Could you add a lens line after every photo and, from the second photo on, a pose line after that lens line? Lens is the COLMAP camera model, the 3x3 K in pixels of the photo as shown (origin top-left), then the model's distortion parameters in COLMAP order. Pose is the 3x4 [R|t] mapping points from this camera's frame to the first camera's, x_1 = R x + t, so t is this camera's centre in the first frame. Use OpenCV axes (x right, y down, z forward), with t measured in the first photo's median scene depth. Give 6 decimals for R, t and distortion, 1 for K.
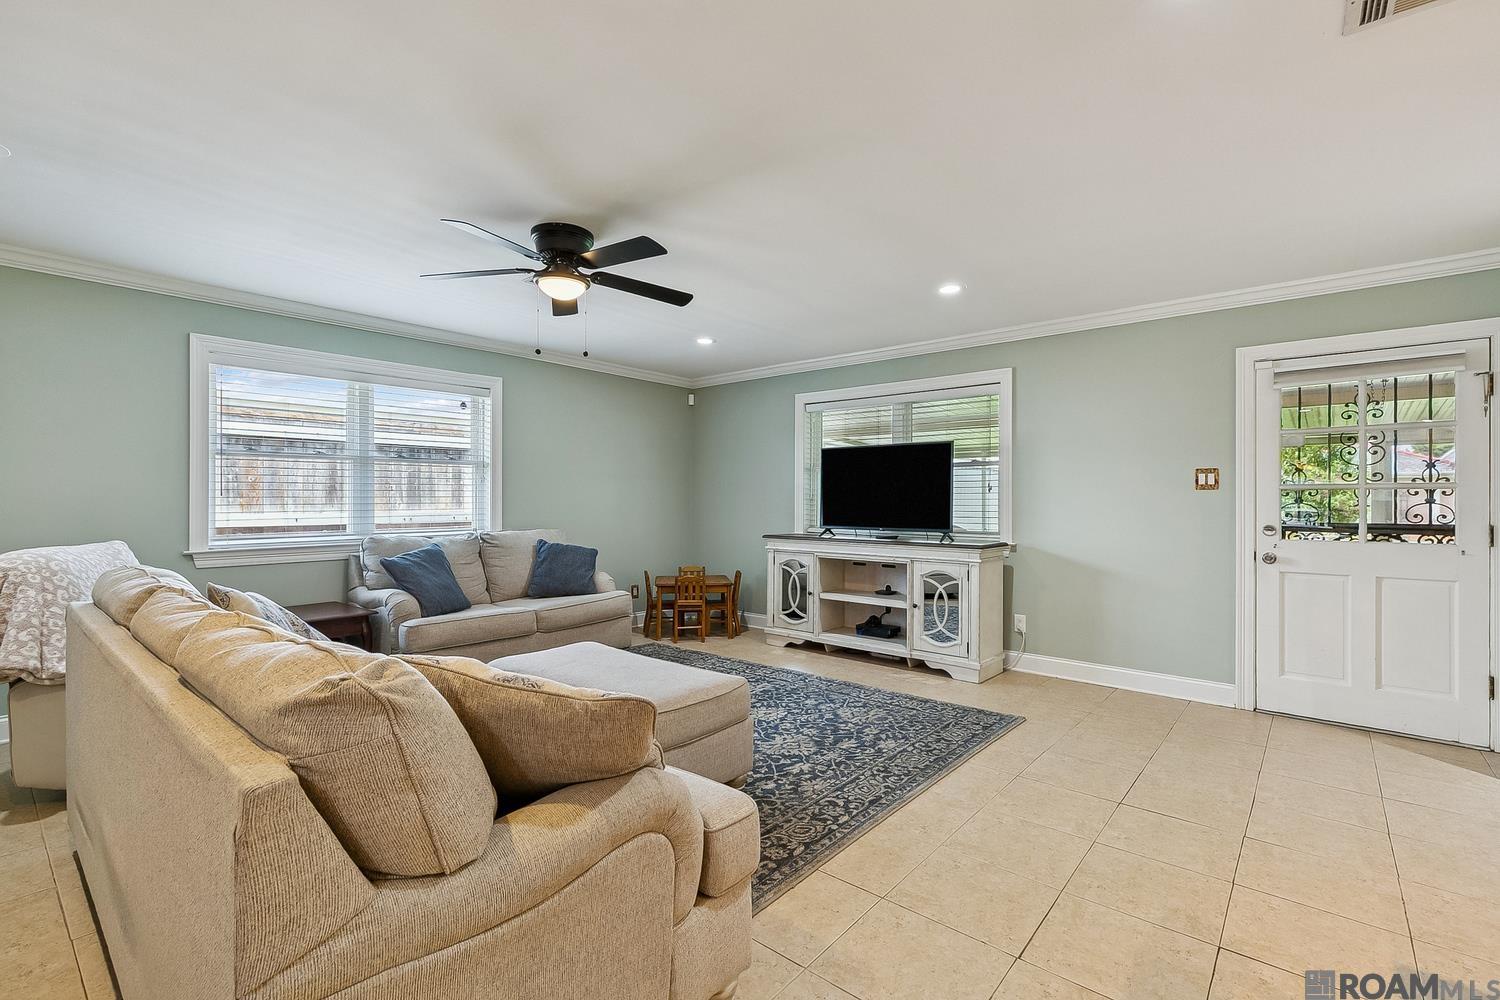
lens RADIAL K [[676.8, 0, 751.7], [0, 676.8, 501.7], [0, 0, 1]] dist [0.006515, -0.000740]
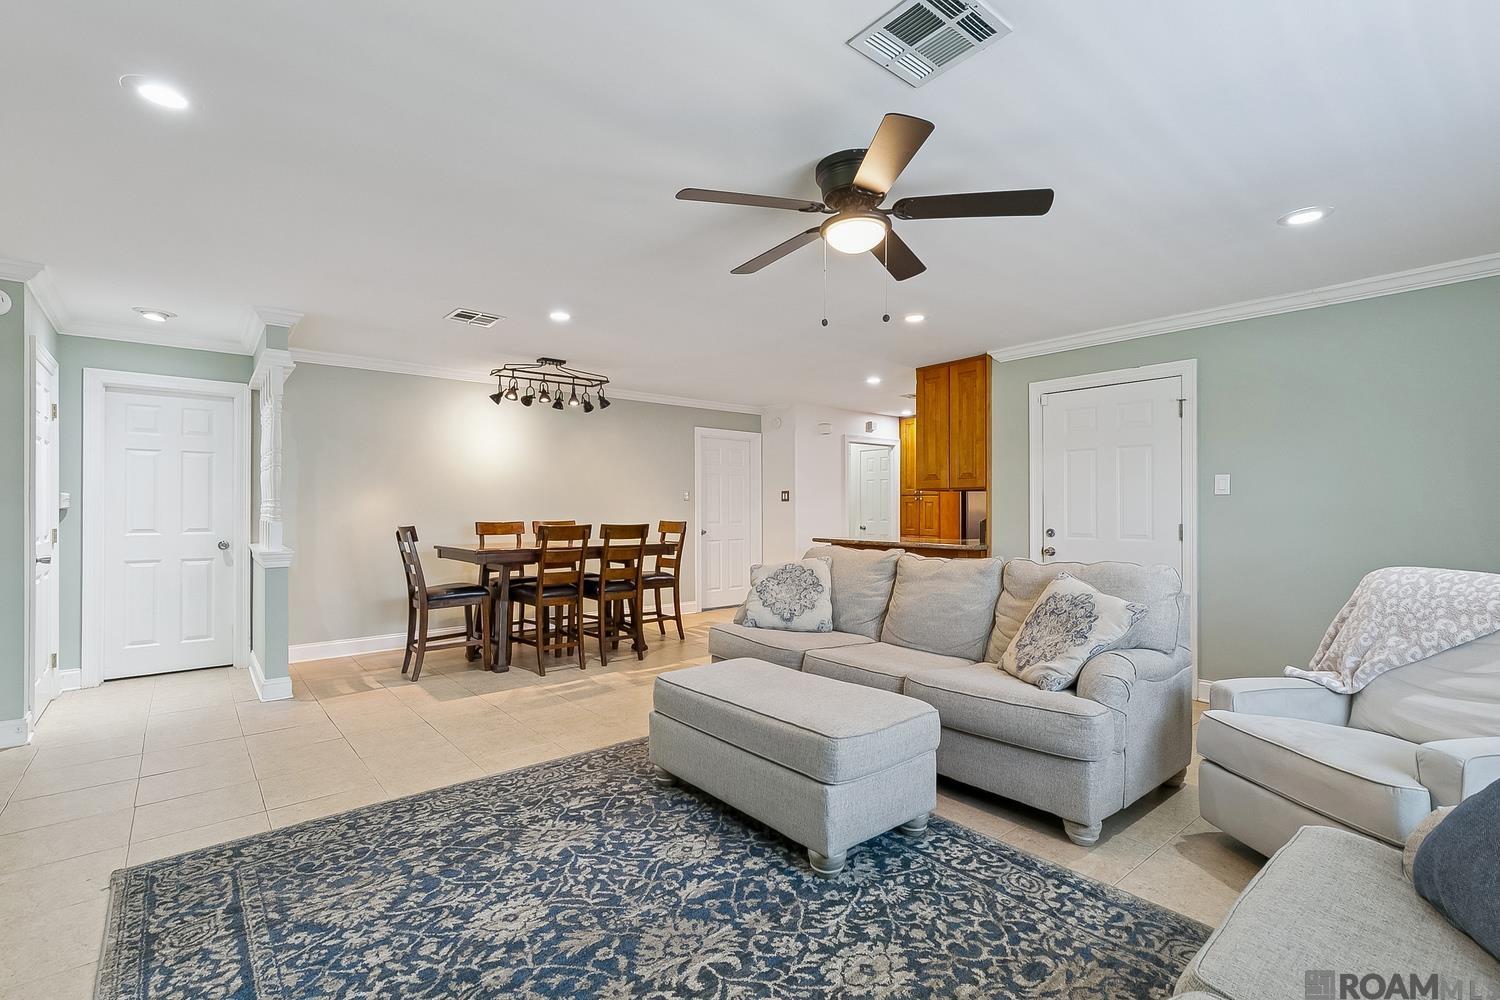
lens RADIAL K [[676.8, 0, 750.1], [0, 676.8, 503.9], [0, 0, 1]] dist [0.006515, -0.000740]
pose [[-0.984979, -0.004505, 0.172614, -0.264015], [-0.005212, 0.999980, -0.003645, -0.005039], [-0.172594, -0.004489, -0.984983, 1.587478]]
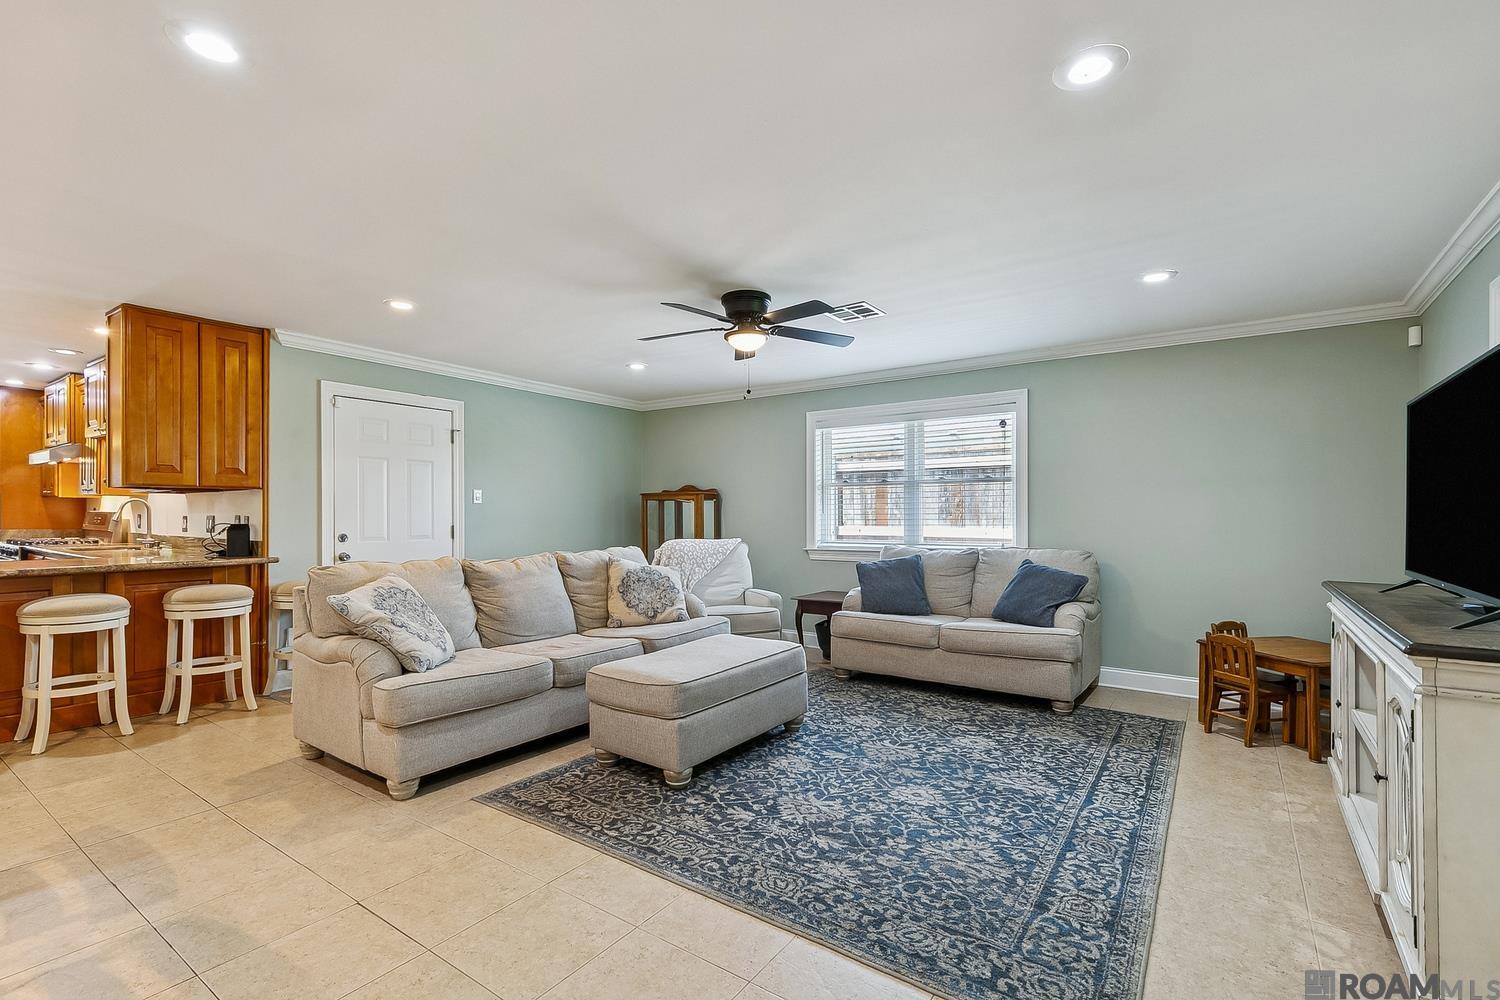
lens RADIAL K [[676.8, 0, 745.0], [0, 676.8, 506.6], [0, 0, 1]] dist [0.006515, -0.000740]
pose [[0.083481, -0.015641, -0.996387, 0.826191], [-0.004017, 0.999863, -0.016032, 0.001823], [0.996501, 0.005341, 0.083407, 0.793784]]
